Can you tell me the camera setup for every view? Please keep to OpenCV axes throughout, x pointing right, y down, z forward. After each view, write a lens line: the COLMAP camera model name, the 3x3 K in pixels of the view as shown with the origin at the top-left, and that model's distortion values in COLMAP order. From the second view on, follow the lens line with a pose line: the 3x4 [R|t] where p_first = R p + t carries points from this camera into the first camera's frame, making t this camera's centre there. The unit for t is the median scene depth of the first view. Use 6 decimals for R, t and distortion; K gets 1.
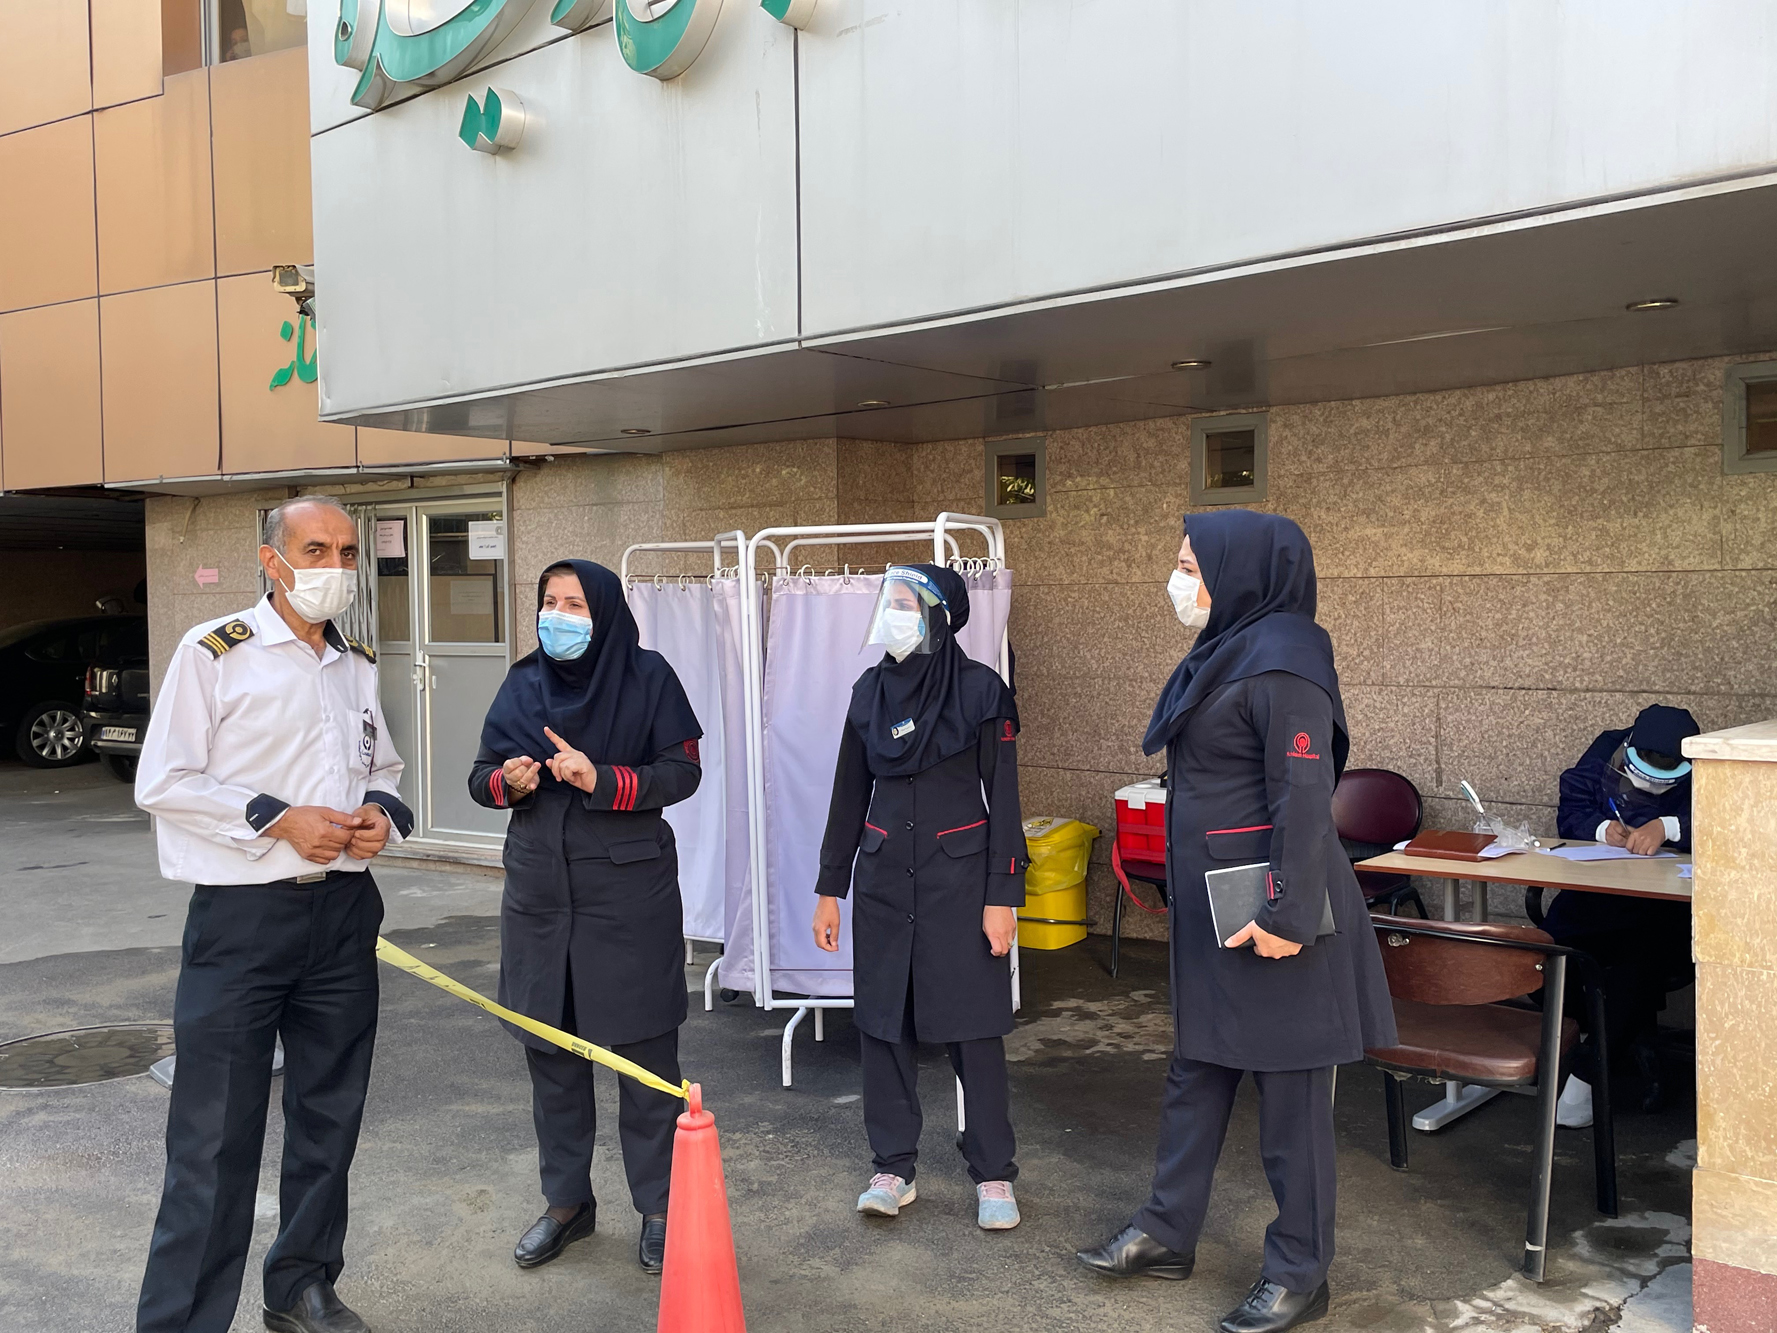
lens RADIAL K [[1665.6, 0, 898.9], [0, 1665.6, 663.9], [0, 0, 1]] dist [0.026269, 0.000000]
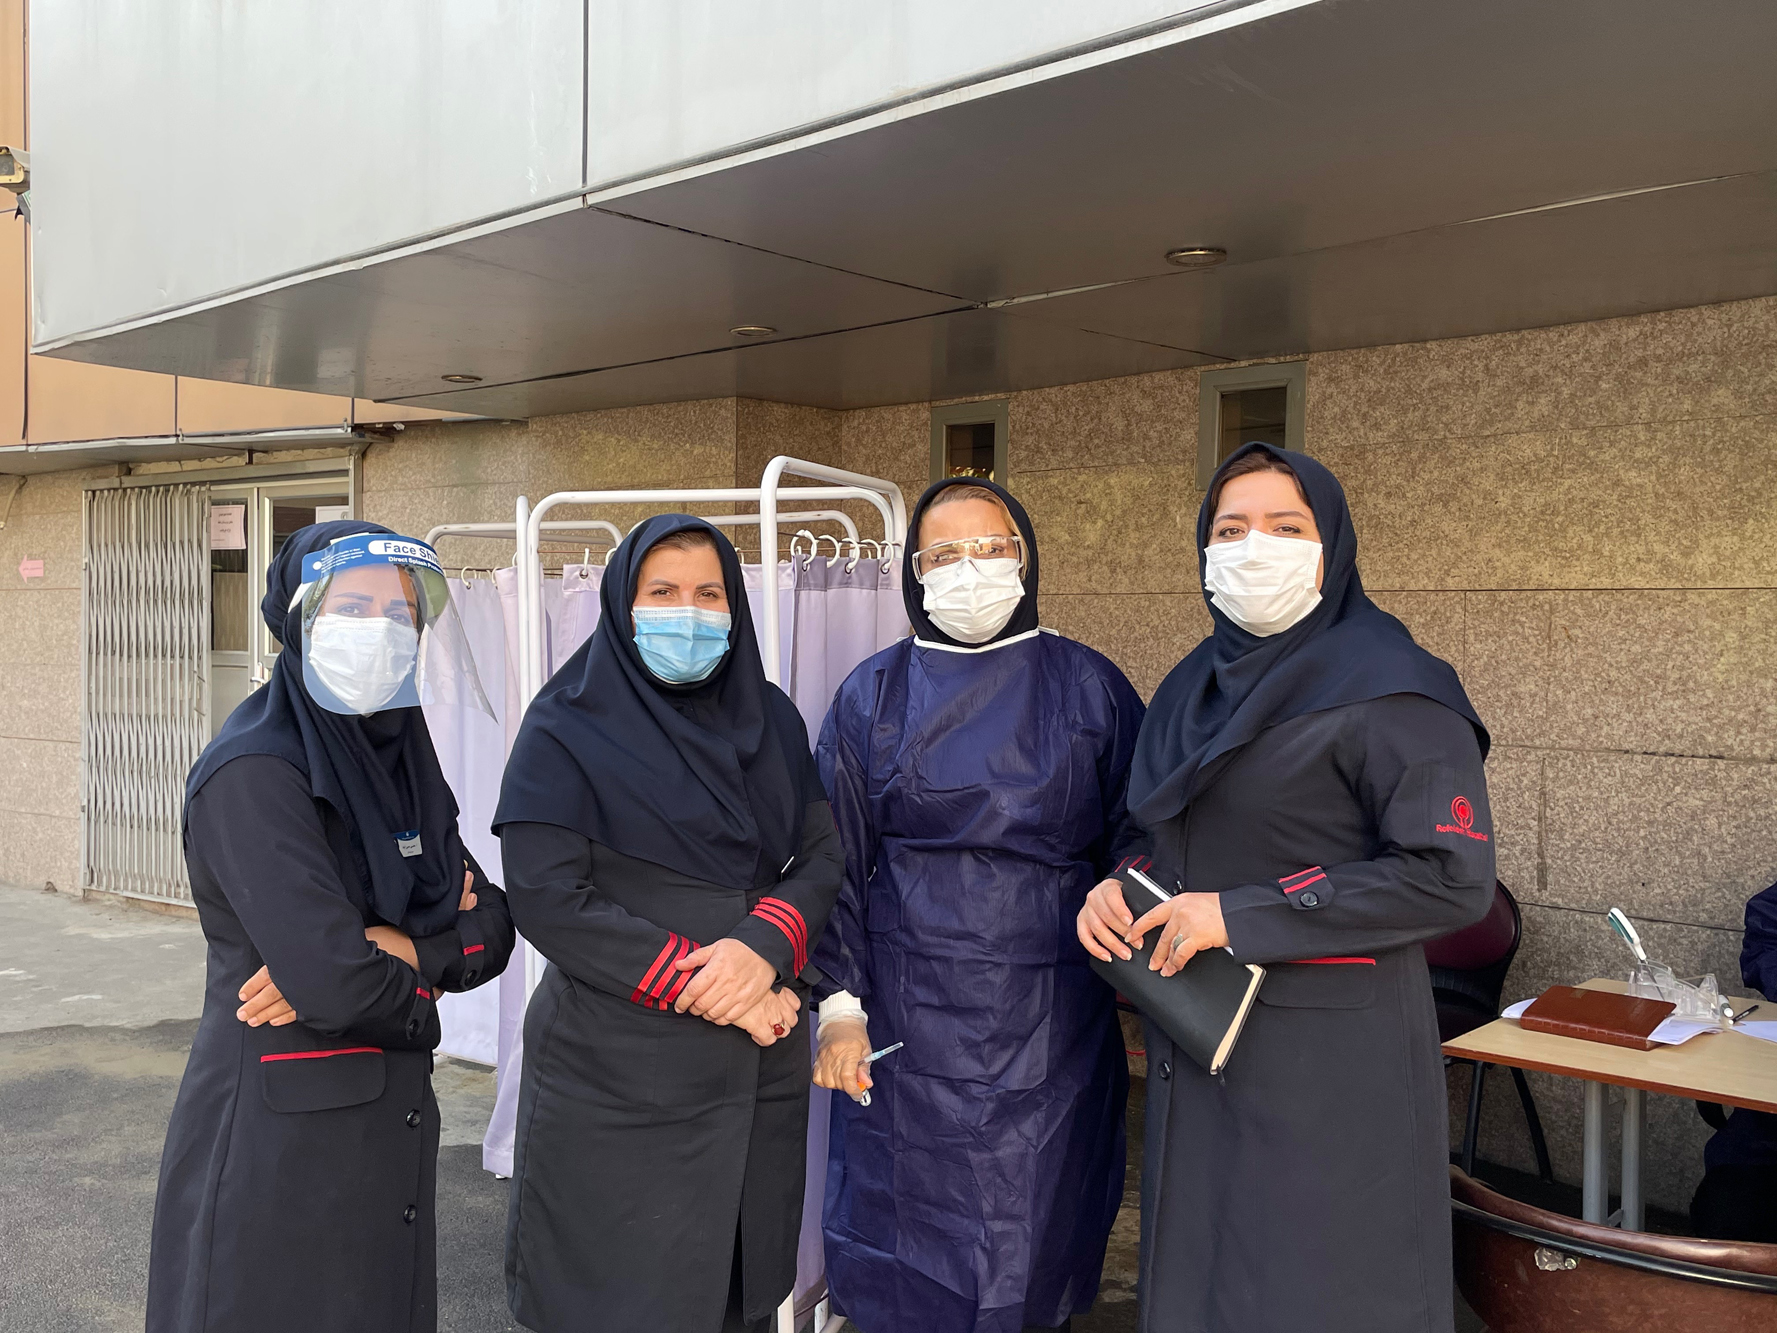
lens RADIAL K [[1665.6, 0, 887.8], [0, 1665.6, 675.8], [0, 0, 1]] dist [0.026269, 0.000000]
pose [[0.999583, 0.022846, -0.017655, 0.057860], [-0.022964, 0.999715, -0.006529, -0.005527], [0.017500, 0.006932, 0.999823, 0.284889]]
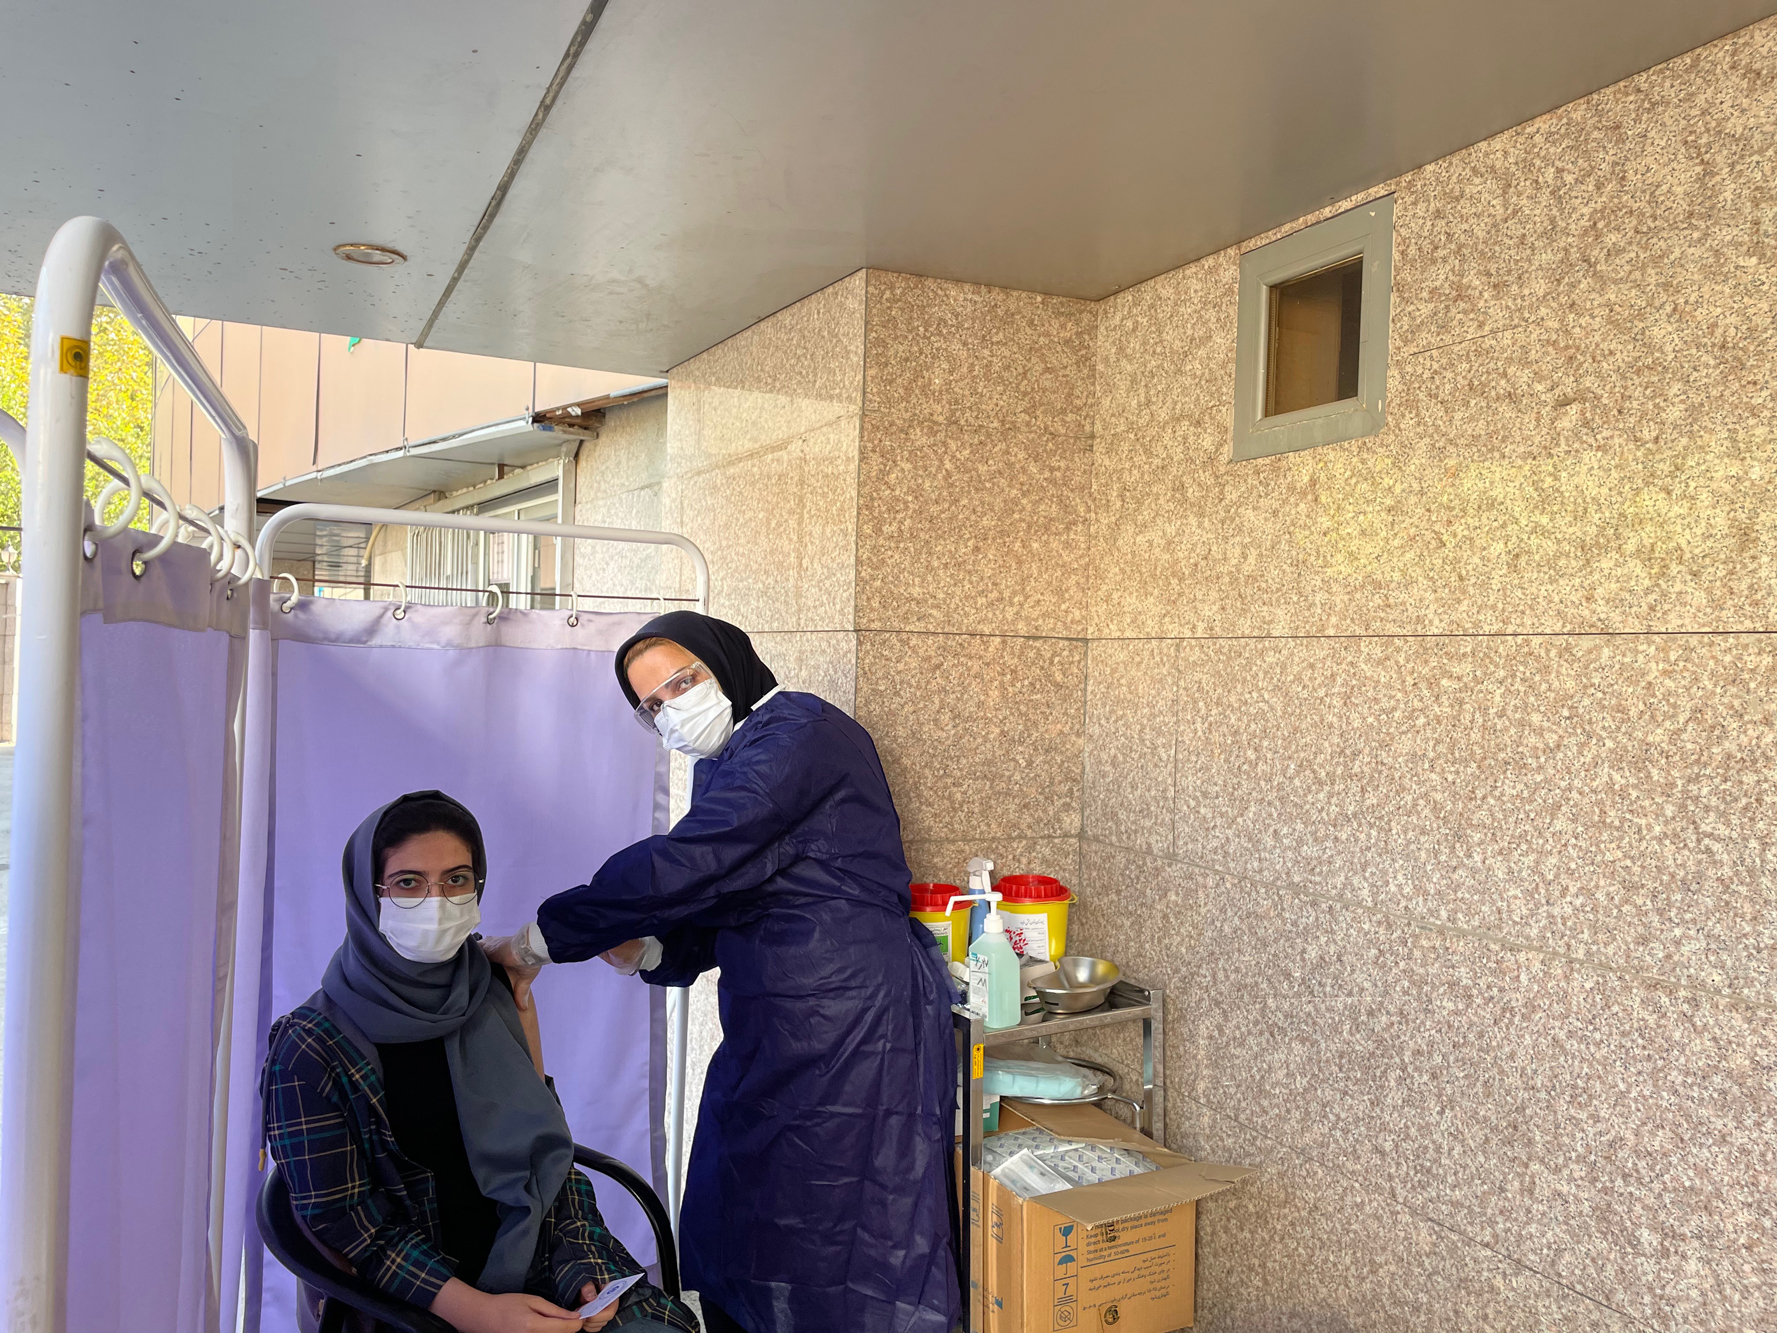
lens RADIAL K [[1365.6, 0, 879.0], [0, 1365.6, 666.1], [0, 0, 1]] dist [0.055147, -0.091991]
pose [[0.919087, 0.035164, -0.392483, 0.122237], [-0.048071, 0.998577, -0.023101, -0.035411], [0.391112, 0.040099, 0.919469, 0.826195]]
